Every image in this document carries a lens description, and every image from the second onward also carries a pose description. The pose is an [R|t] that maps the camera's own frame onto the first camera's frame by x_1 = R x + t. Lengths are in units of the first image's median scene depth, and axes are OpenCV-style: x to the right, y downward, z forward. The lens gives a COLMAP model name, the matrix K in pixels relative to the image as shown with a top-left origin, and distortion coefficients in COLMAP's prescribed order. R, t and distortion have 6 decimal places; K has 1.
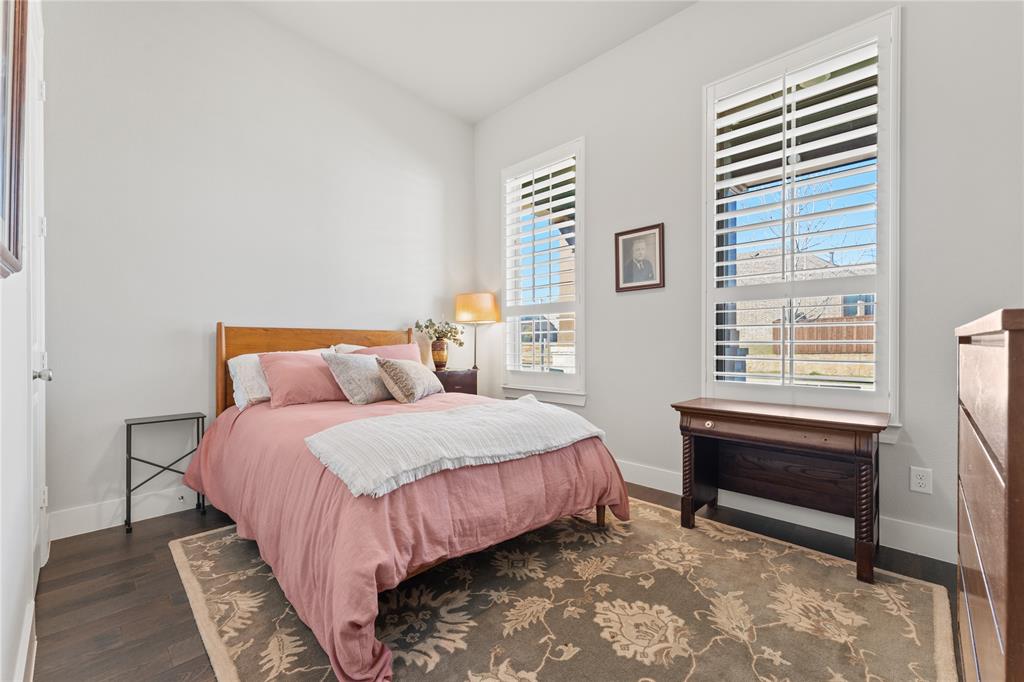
lens RADIAL K [[407.3, 0, 509.8], [0, 407.3, 339.3], [0, 0, 1]] dist [0.000041, -0.000002]
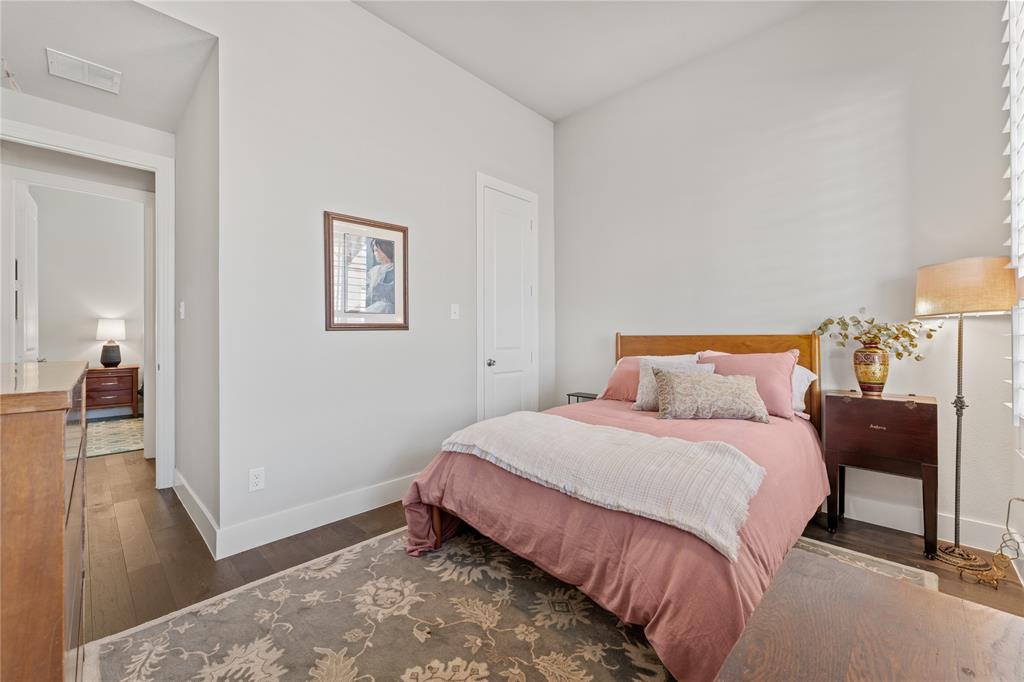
lens RADIAL K [[407.3, 0, 509.8], [0, 407.3, 339.3], [0, 0, 1]] dist [0.000041, -0.000002]
pose [[0.009467, 0.002699, -0.999952, 1.080453], [0.011594, 0.999929, 0.002809, -0.046976], [0.999888, -0.011620, 0.009435, 1.051634]]
